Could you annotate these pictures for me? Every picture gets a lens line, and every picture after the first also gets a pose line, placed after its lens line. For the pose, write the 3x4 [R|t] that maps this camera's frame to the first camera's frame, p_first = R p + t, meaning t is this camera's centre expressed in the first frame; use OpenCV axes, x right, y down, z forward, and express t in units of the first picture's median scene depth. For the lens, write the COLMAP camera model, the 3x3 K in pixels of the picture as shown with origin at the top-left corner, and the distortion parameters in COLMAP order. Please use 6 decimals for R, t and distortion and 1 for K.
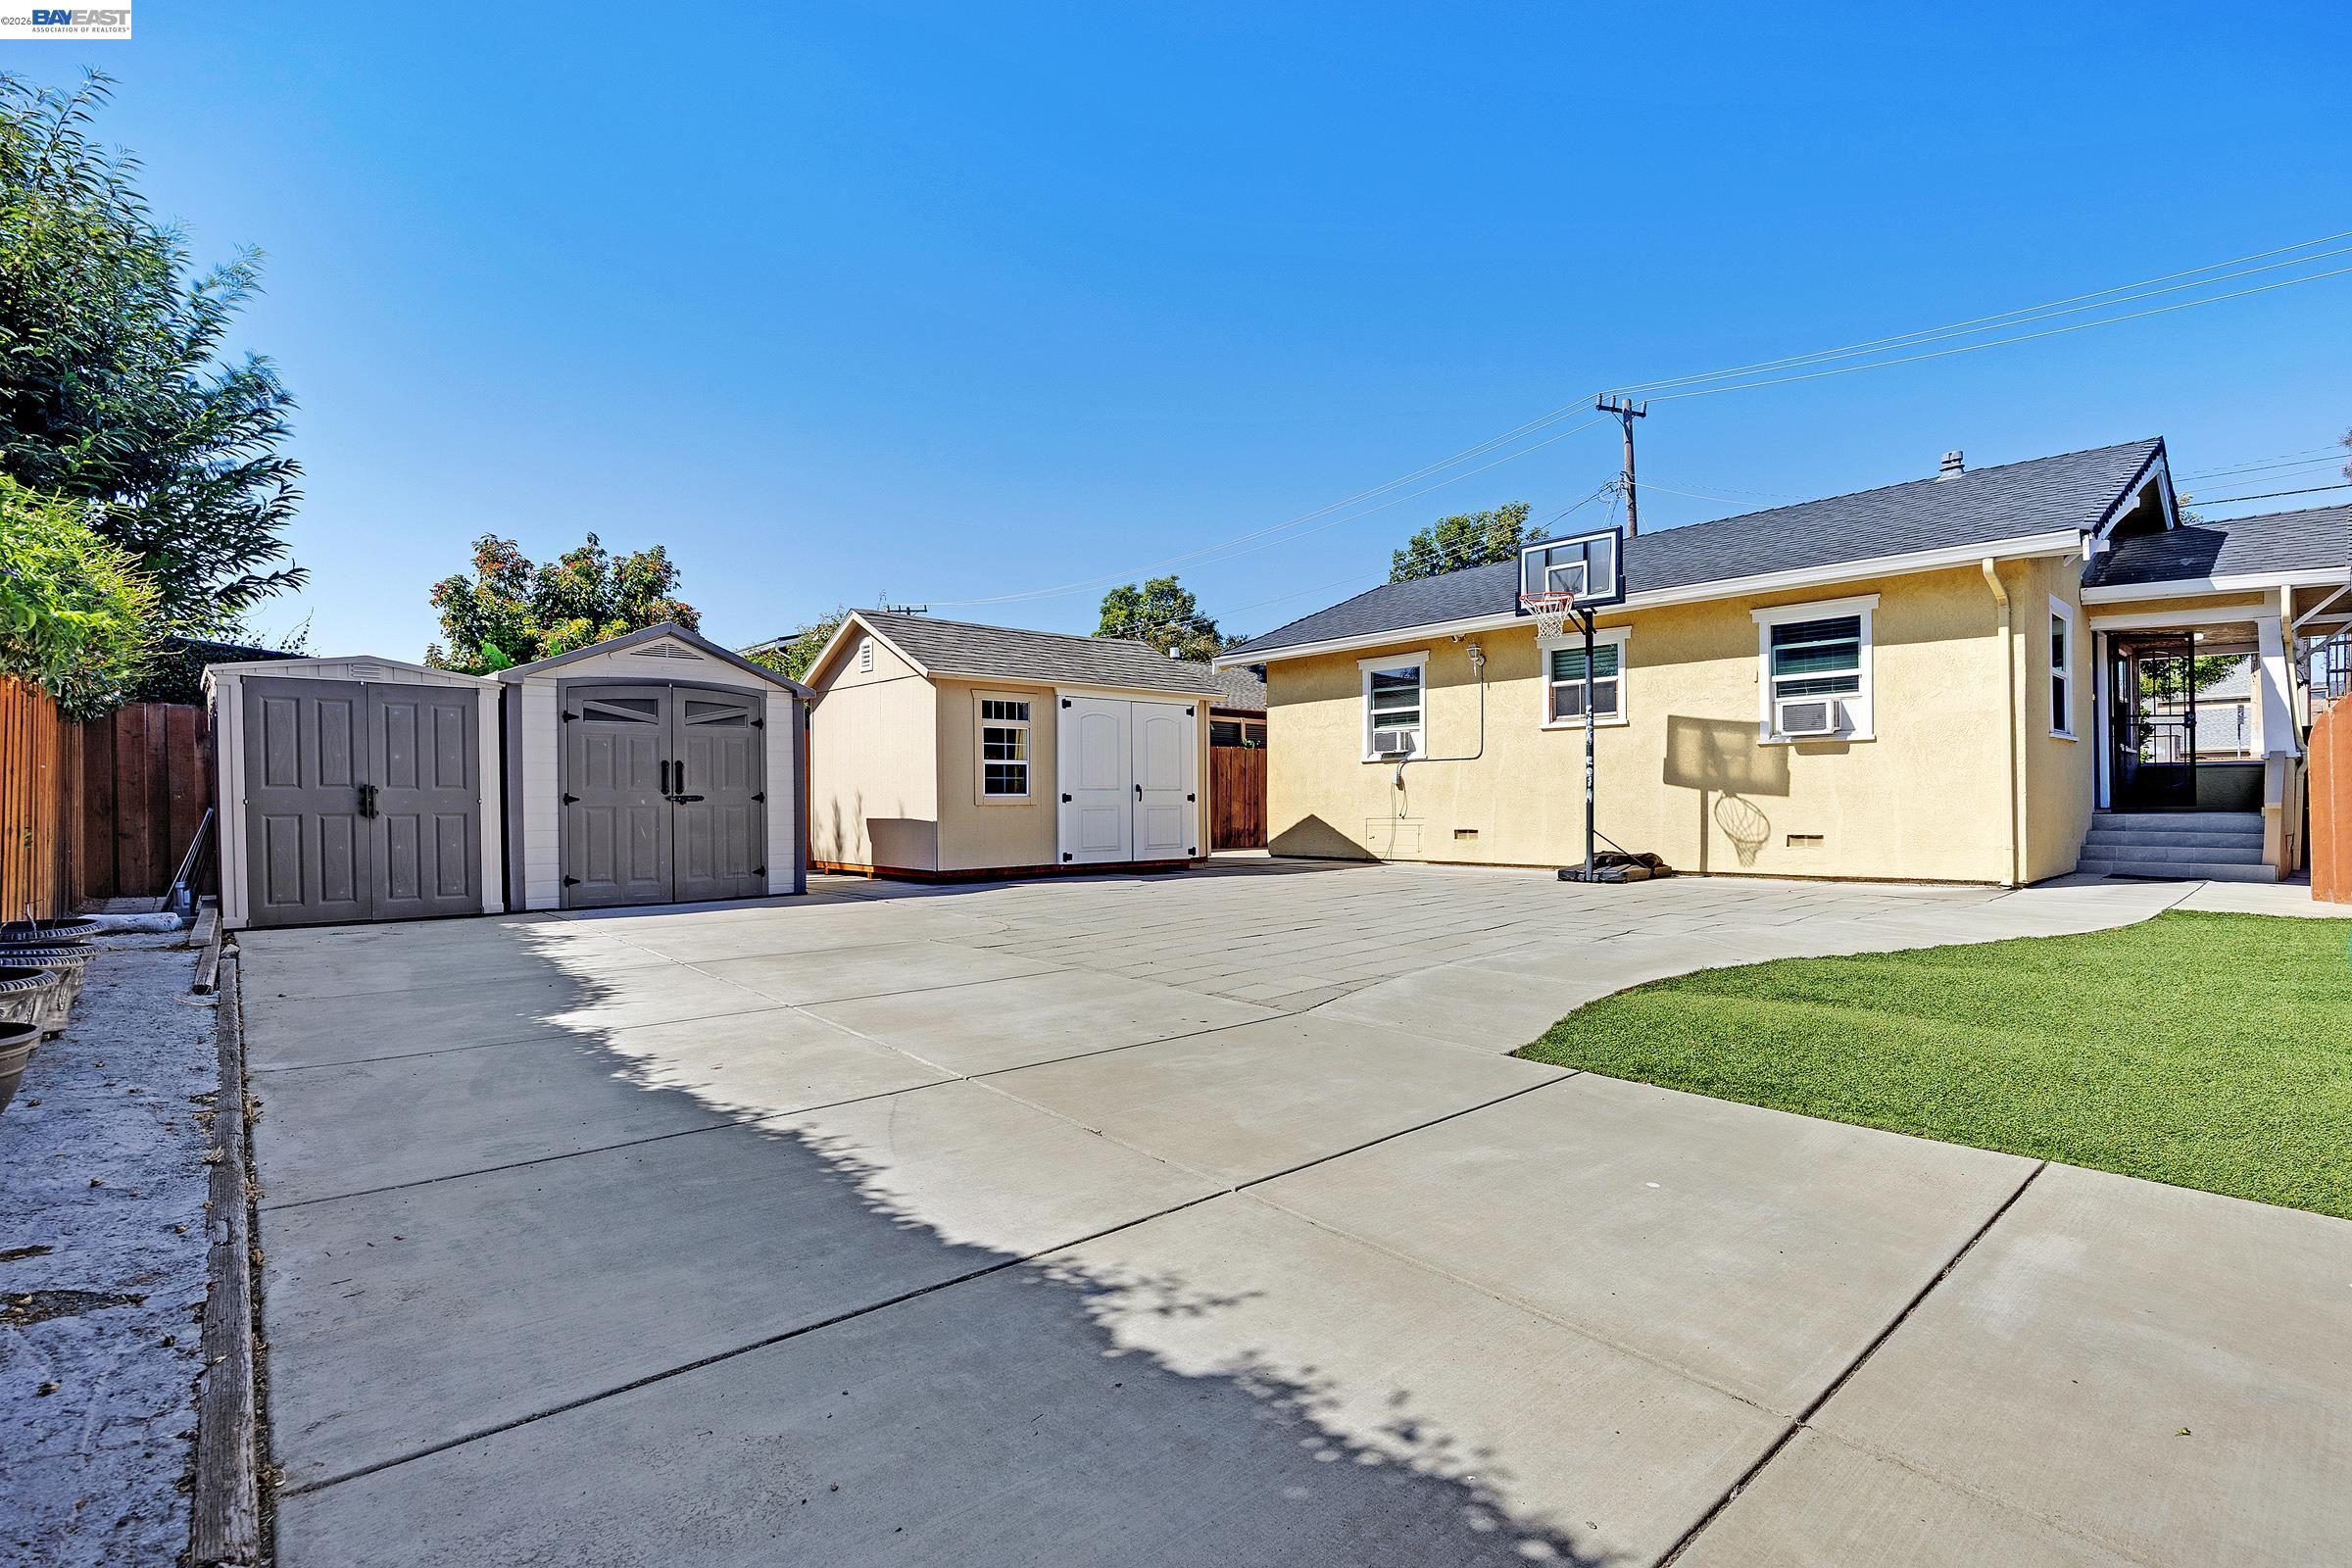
lens RADIAL K [[1084.3, 0, 1183.5], [0, 1084.3, 804.1], [0, 0, 1]] dist [0.000165, 0.000003]
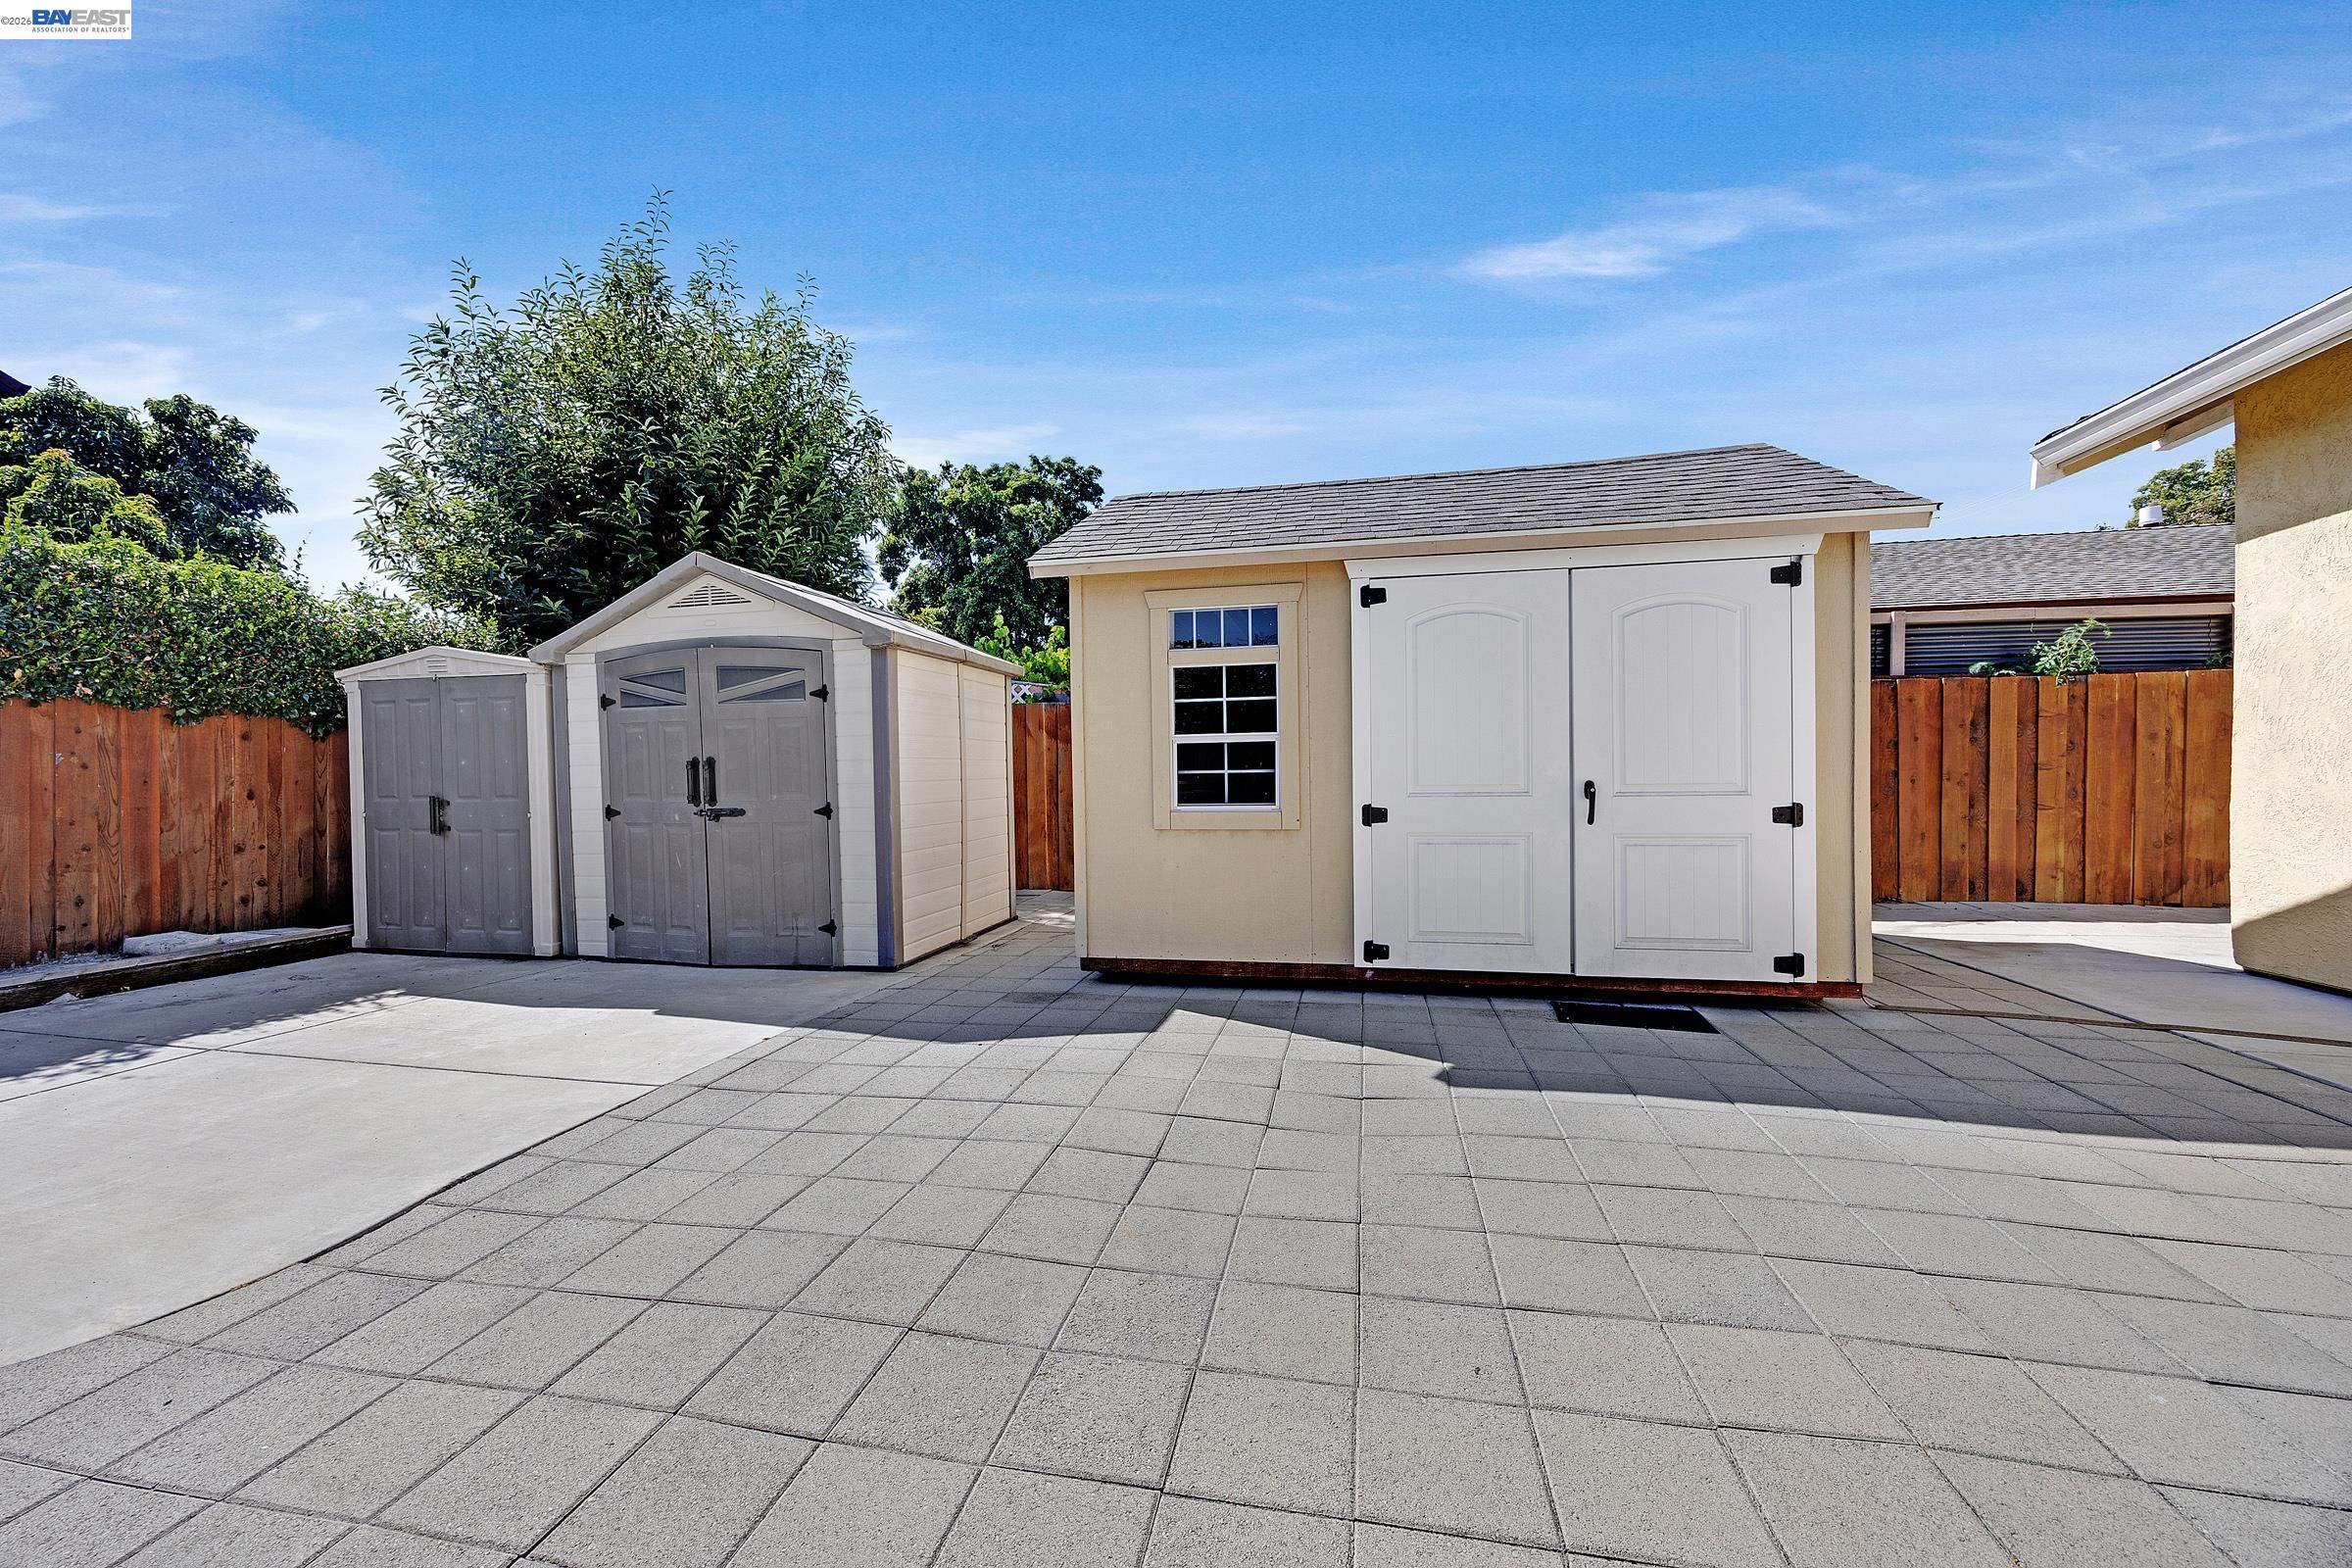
lens RADIAL K [[908.1, 0, 1181.6], [0, 908.1, 783.8], [0, 0, 1]] dist [-0.004424, -0.000155]
pose [[0.618829, 0.013380, -0.785412, 0.133639], [0.011096, 0.999606, 0.025771, -0.029309], [0.785447, -0.024663, 0.618437, 0.744221]]
